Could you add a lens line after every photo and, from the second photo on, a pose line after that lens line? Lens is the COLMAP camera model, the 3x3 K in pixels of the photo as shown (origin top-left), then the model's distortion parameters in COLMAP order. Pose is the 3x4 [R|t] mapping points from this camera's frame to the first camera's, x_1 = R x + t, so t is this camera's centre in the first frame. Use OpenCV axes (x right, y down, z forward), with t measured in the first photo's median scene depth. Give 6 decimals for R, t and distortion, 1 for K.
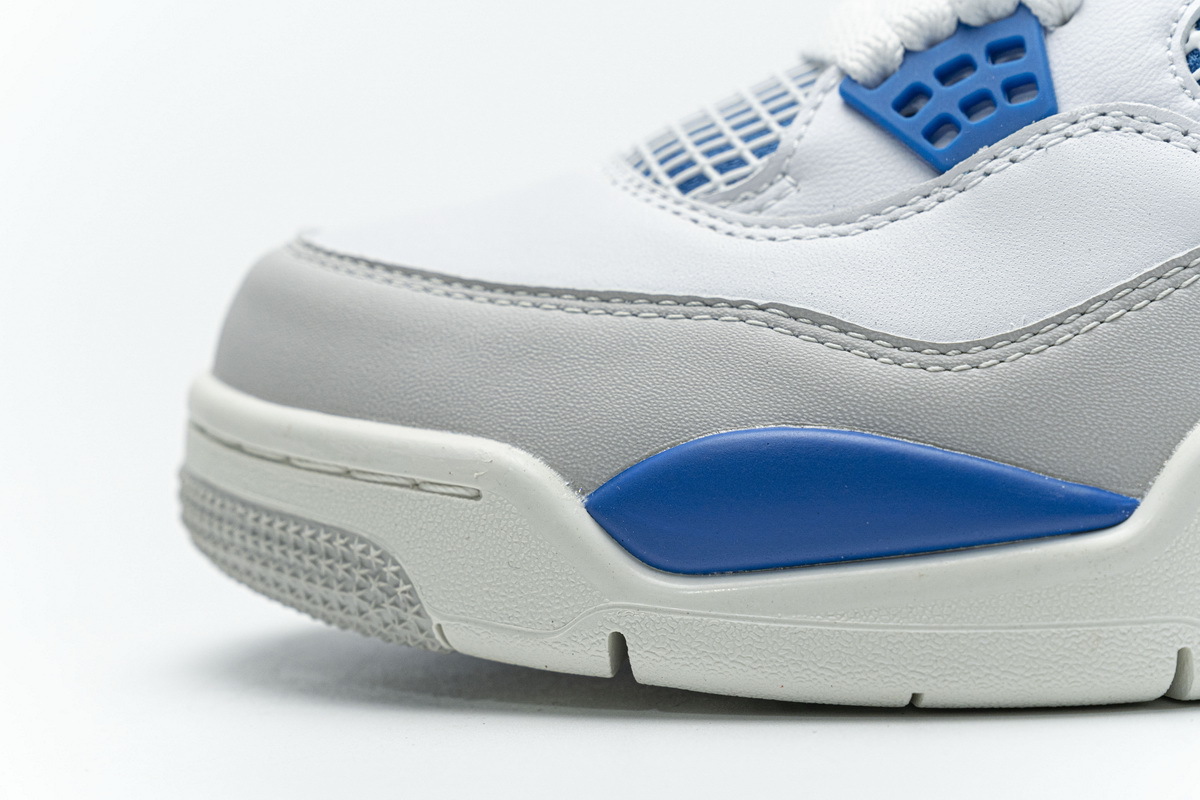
lens RADIAL K [[2304.5, 0, 600.2], [0, 2304.5, 400.8], [0, 0, 1]] dist [-0.005723, 0.000000]
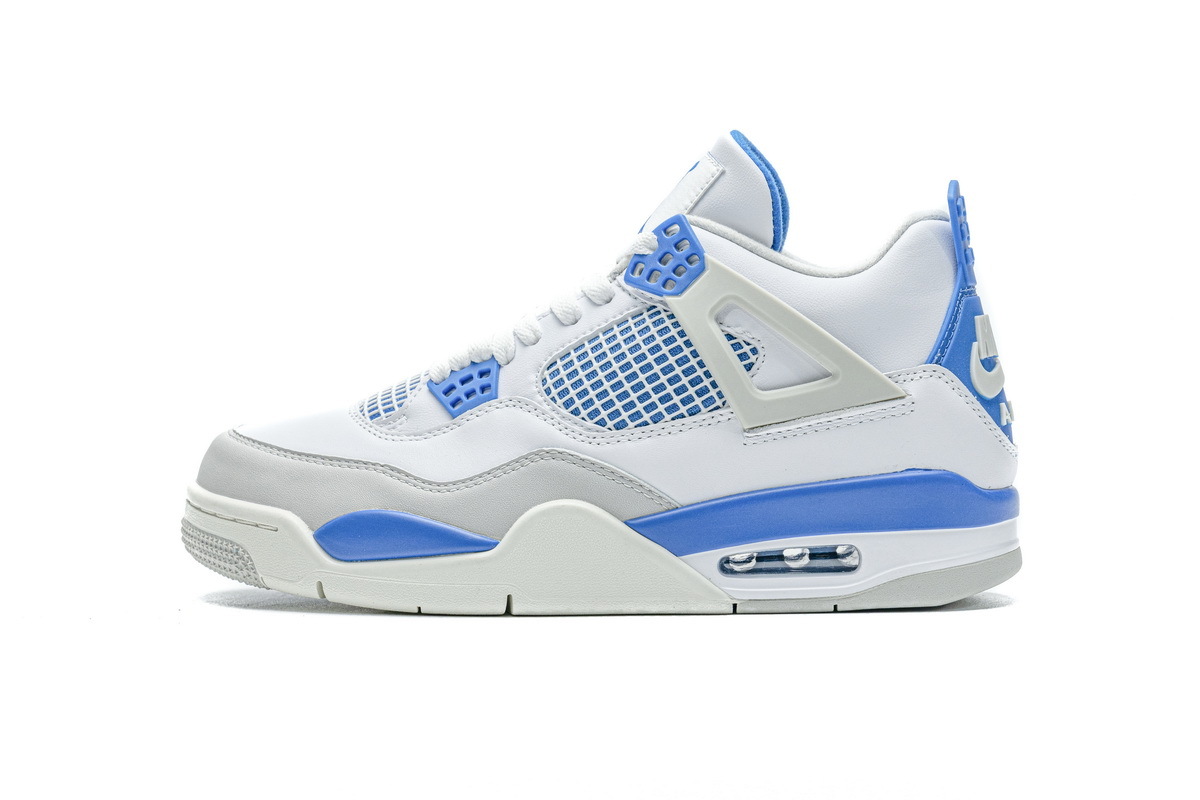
lens RADIAL K [[2304.5, 0, 597.1], [0, 2304.5, 392.1], [0, 0, 1]] dist [-0.005723, 0.000000]
pose [[0.994010, 0.044622, -0.099763, 0.578795], [-0.050385, 0.997158, -0.056014, 0.012200], [0.096980, 0.060705, 0.993433, -1.652405]]
